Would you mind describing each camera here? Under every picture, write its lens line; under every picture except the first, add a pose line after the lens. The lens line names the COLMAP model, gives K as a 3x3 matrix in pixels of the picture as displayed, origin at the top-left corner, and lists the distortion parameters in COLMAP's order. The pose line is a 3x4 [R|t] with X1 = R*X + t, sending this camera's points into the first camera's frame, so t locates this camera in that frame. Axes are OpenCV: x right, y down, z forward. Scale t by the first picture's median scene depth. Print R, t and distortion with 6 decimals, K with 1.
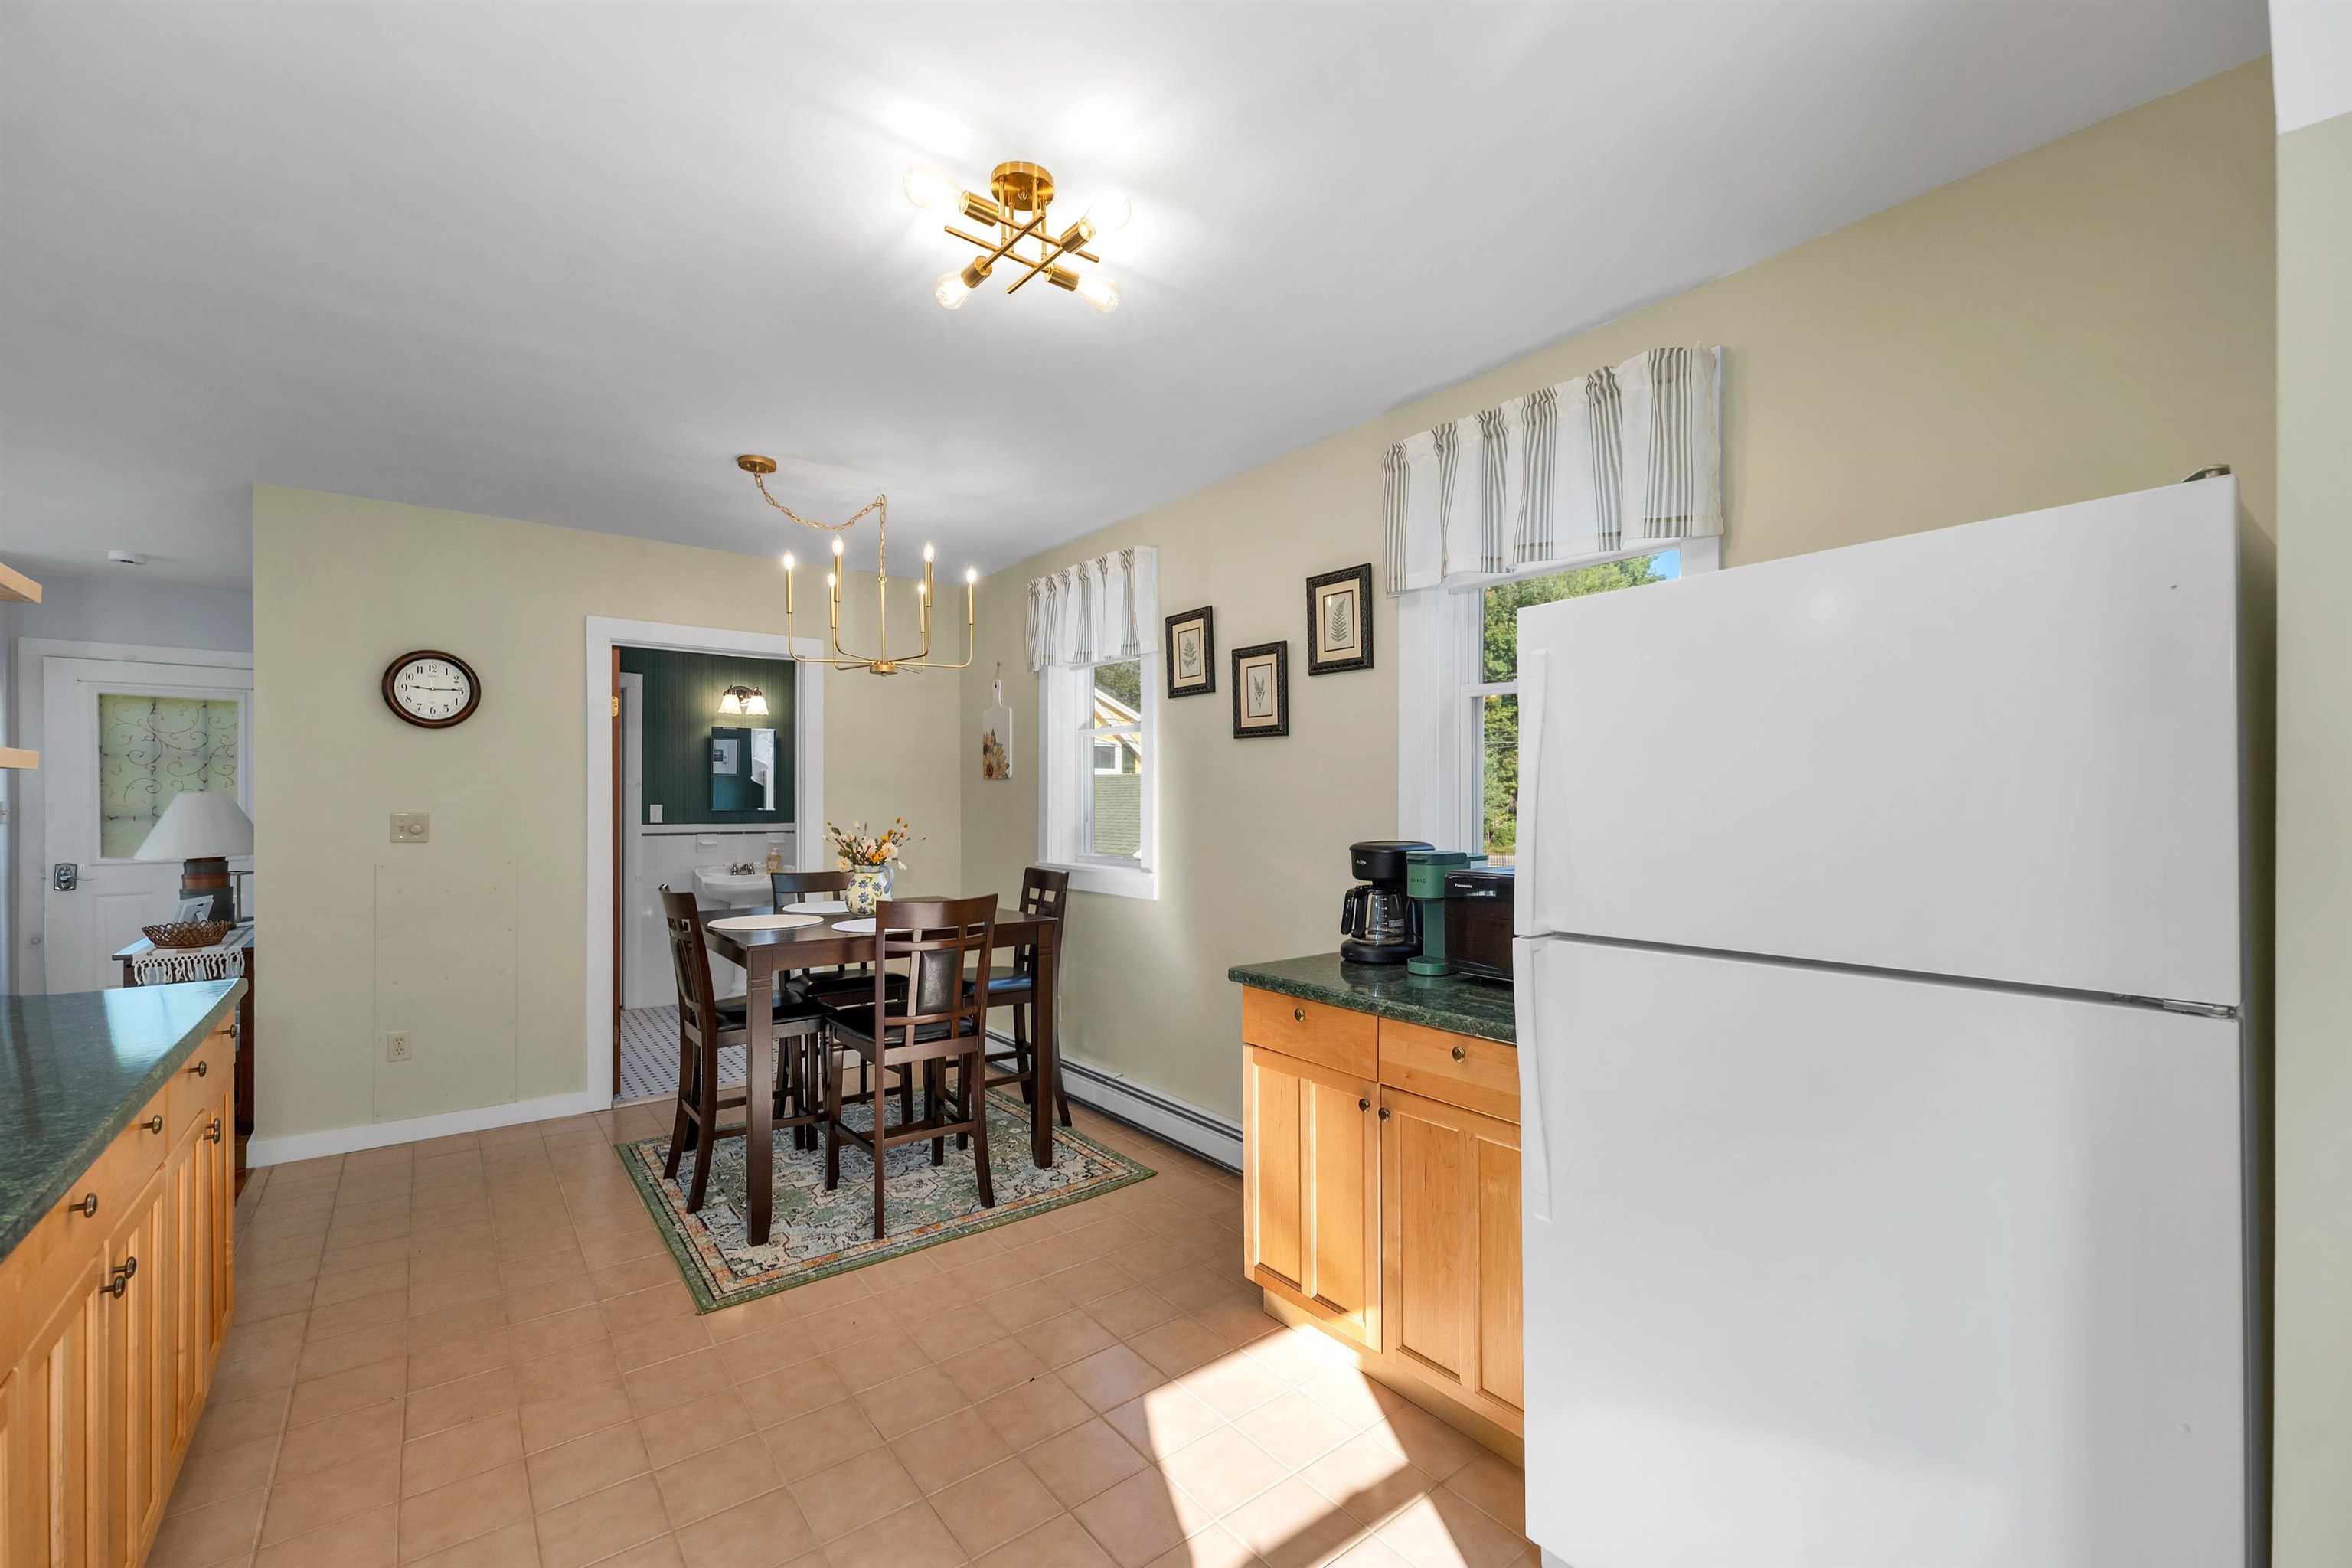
lens RADIAL K [[976.4, 0, 1175.6], [0, 976.4, 794.8], [0, 0, 1]] dist [0.001499, -0.000323]
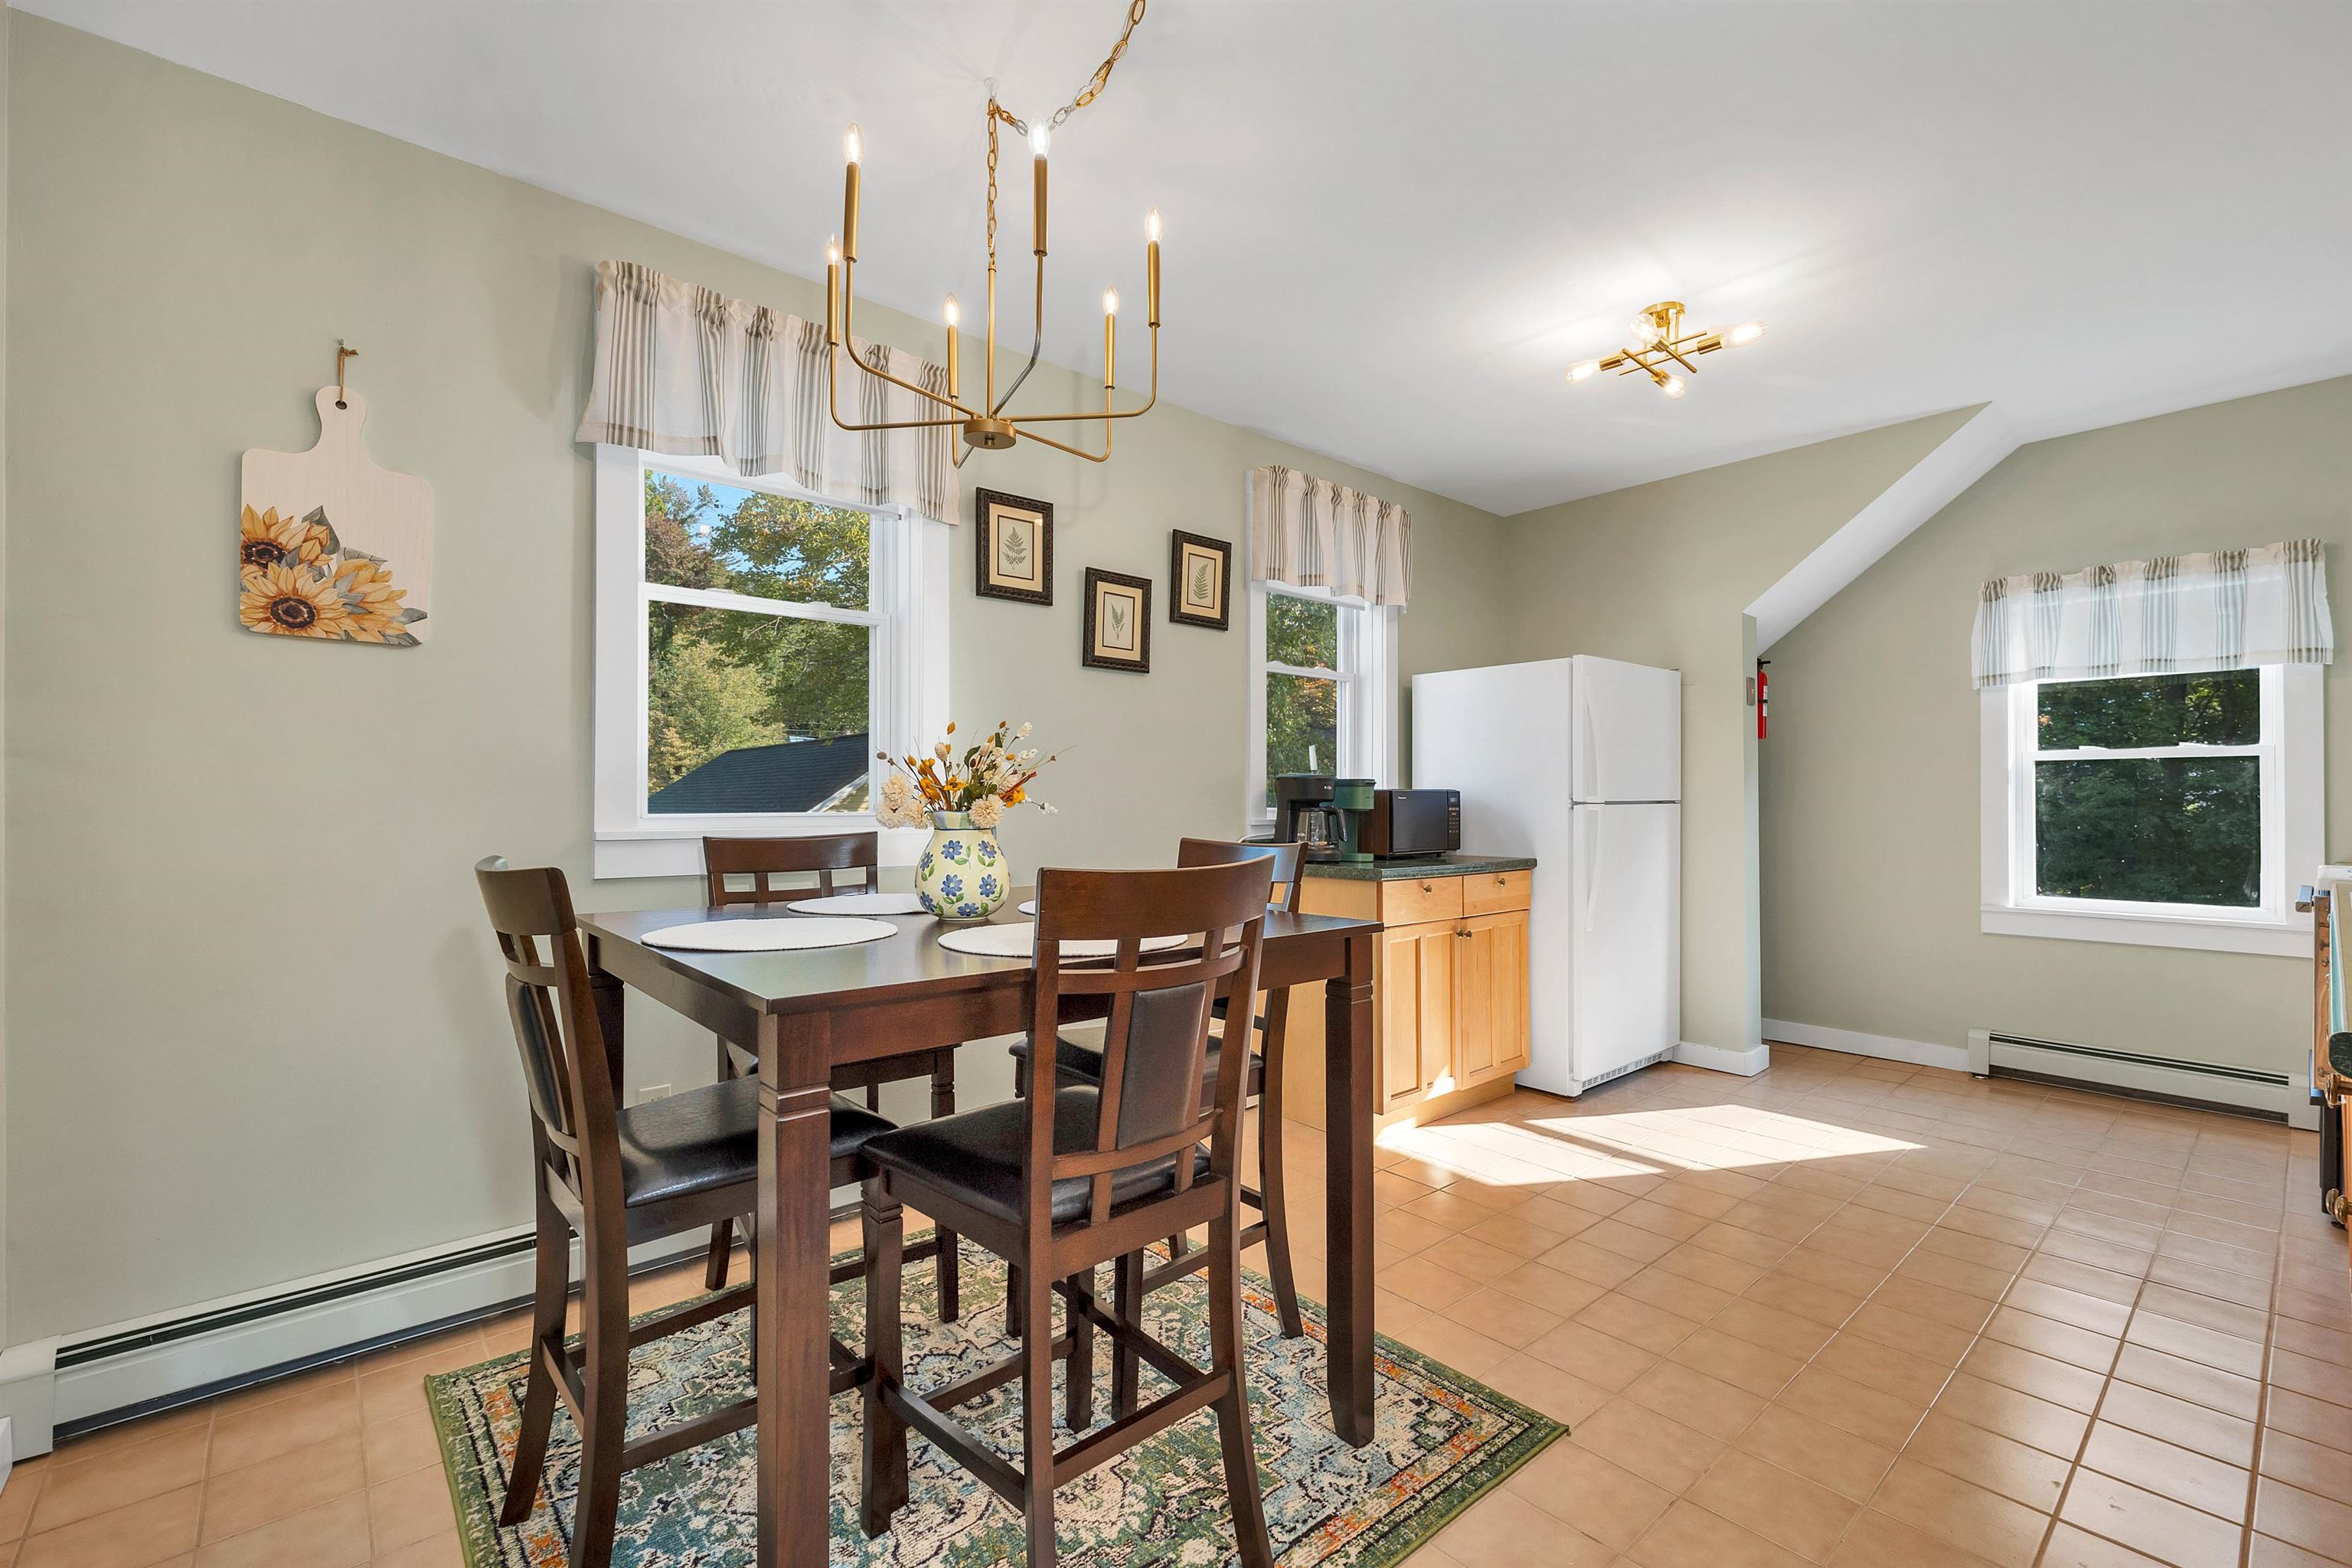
lens RADIAL K [[976.4, 0, 1184.5], [0, 976.4, 800.1], [0, 0, 1]] dist [0.001499, -0.000323]
pose [[-0.056602, 0.001720, 0.998395, -0.813199], [-0.004482, 0.999988, -0.001977, 0.065427], [-0.998387, -0.004586, -0.056593, 0.921295]]
